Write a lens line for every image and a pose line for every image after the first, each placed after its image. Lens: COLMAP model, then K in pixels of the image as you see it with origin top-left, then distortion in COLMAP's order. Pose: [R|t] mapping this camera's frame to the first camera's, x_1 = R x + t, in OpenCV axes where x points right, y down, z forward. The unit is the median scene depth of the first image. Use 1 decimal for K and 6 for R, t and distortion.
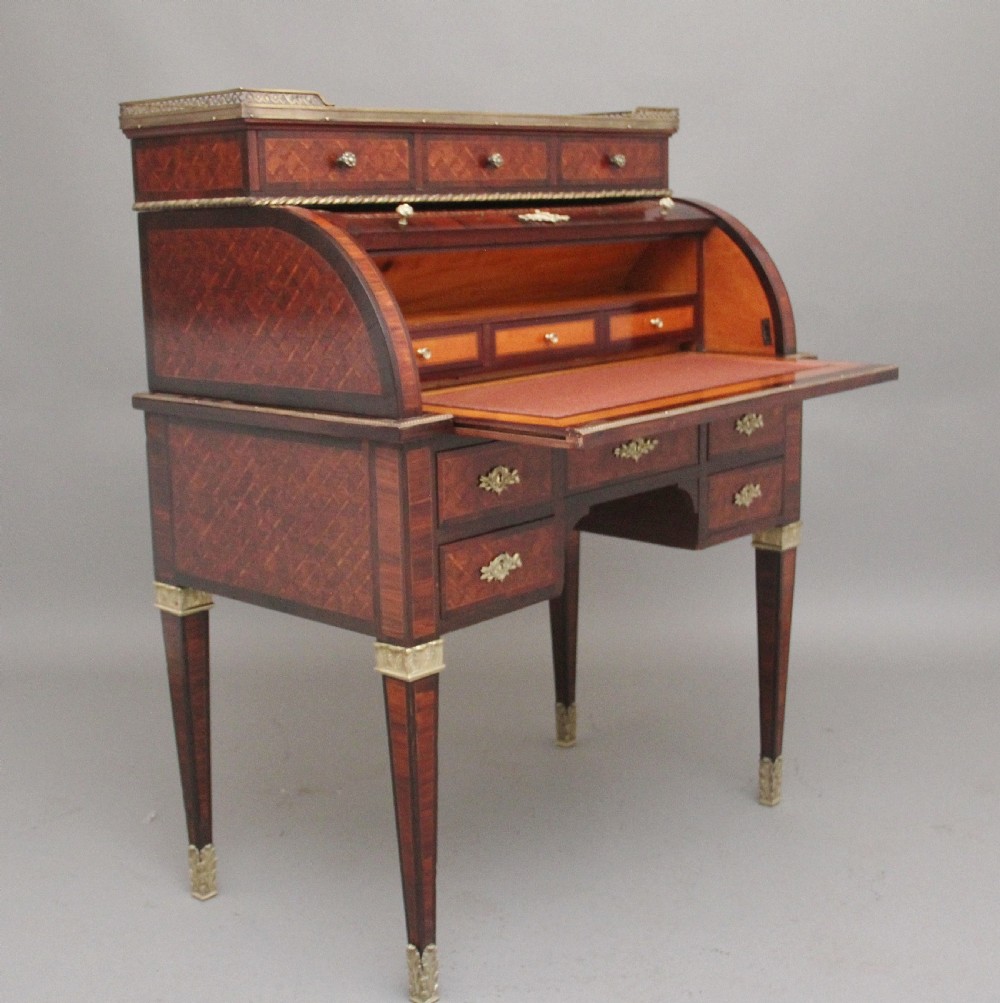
lens RADIAL K [[1503.8, 0, 493.3], [0, 1503.8, 496.9], [0, 0, 1]] dist [-0.114745, 0.000000]
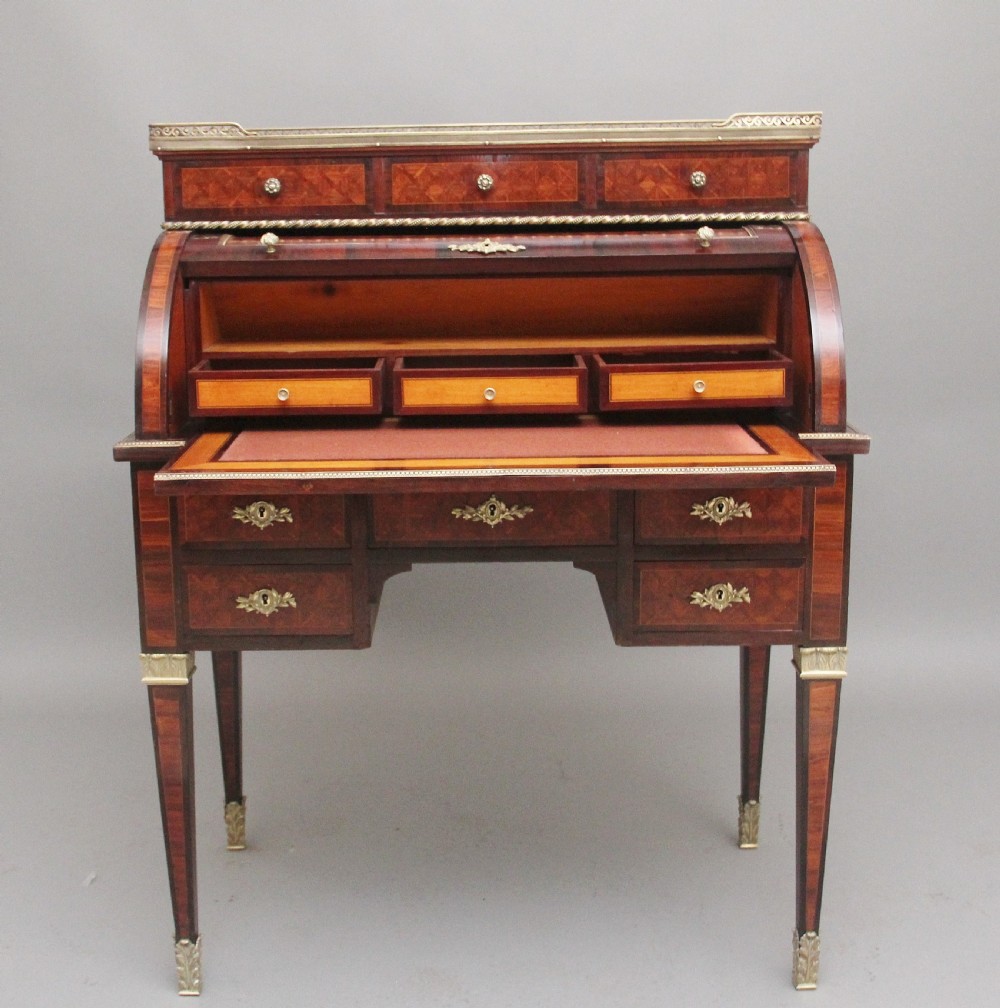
lens RADIAL K [[1511.3, 0, 444.6], [0, 1511.3, 469.7], [0, 0, 1]] dist [-0.114745, 0.000000]
pose [[0.655653, 0.156561, -0.738652, 0.802511], [-0.146692, 0.986040, 0.078786, -0.134948], [0.740675, 0.056698, 0.669467, 0.412941]]
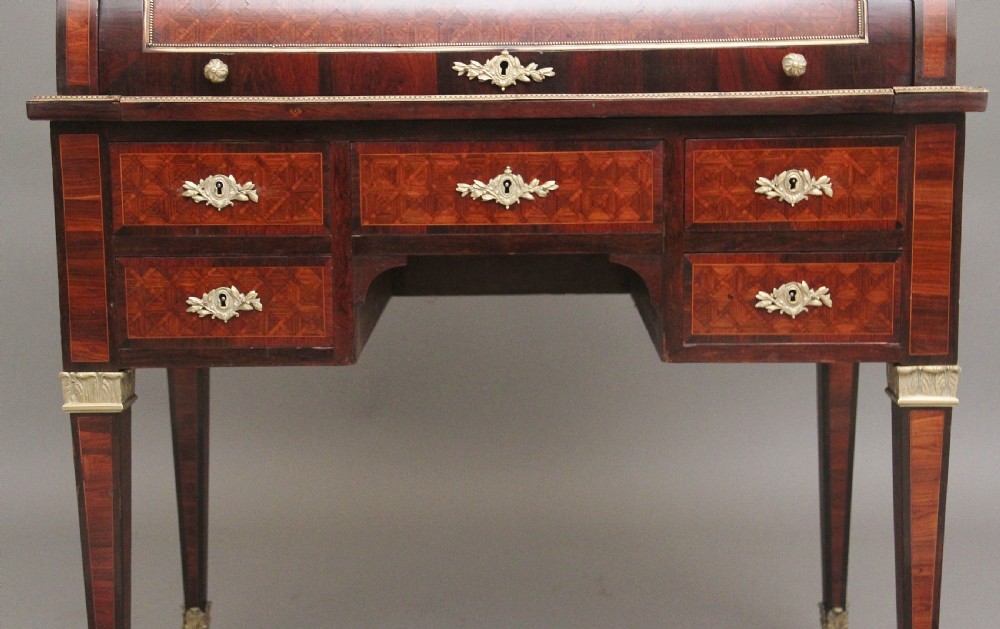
lens RADIAL K [[1637.9, 0, 499.1], [0, 1637.9, 307.9], [0, 0, 1]] dist [0.158095, 0.000000]
pose [[0.659870, 0.124373, -0.741015, 0.742713], [-0.151256, 0.988004, 0.031136, -0.000151], [0.735998, 0.091537, 0.670767, 0.521694]]
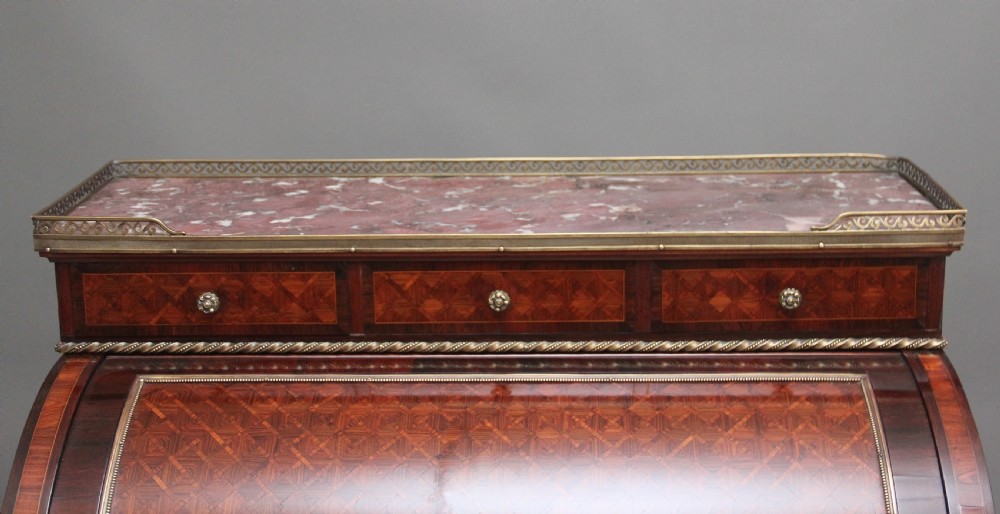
lens RADIAL K [[1468.1, 0, 530.1], [0, 1468.1, 197.6], [0, 0, 1]] dist [0.111341, 0.000000]
pose [[0.663755, 0.185248, -0.724646, 0.558467], [-0.151032, 0.982081, 0.112718, -0.397346], [0.732543, 0.034627, 0.679840, 0.625017]]
